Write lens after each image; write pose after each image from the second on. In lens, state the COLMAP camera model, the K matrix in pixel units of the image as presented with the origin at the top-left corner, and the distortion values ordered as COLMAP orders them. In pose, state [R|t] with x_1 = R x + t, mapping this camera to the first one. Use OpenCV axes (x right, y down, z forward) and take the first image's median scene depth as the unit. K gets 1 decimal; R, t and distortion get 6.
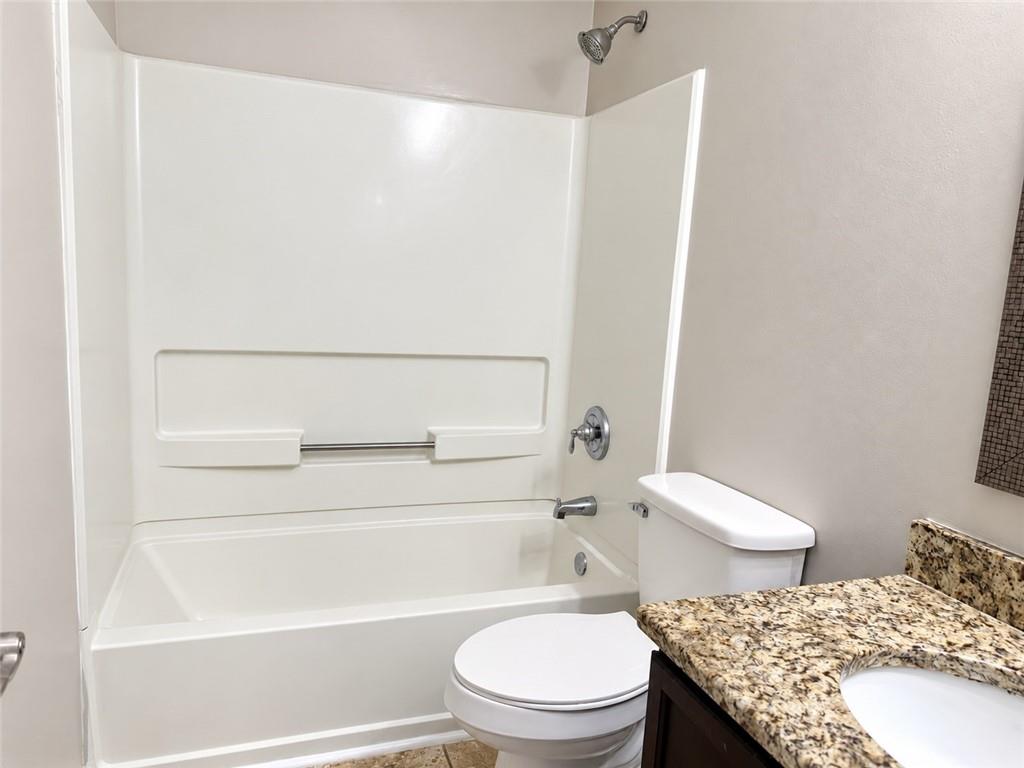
lens RADIAL K [[725.6, 0, 514.0], [0, 725.6, 384.6], [0, 0, 1]] dist [-0.004298, -0.000963]
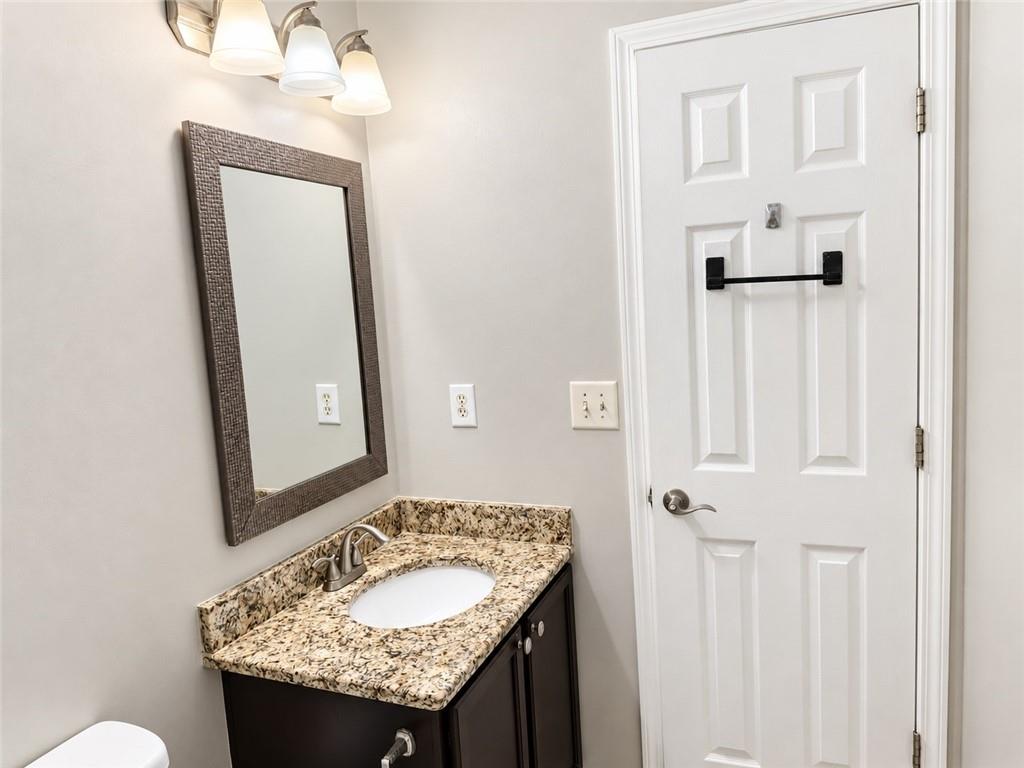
lens RADIAL K [[725.6, 0, 513.7], [0, 725.6, 382.6], [0, 0, 1]] dist [-0.004298, -0.000963]
pose [[-0.749846, -0.093448, 0.654980, -0.643004], [0.115480, 0.956292, 0.268644, -0.484133], [-0.651456, 0.277079, -0.706281, 1.601305]]
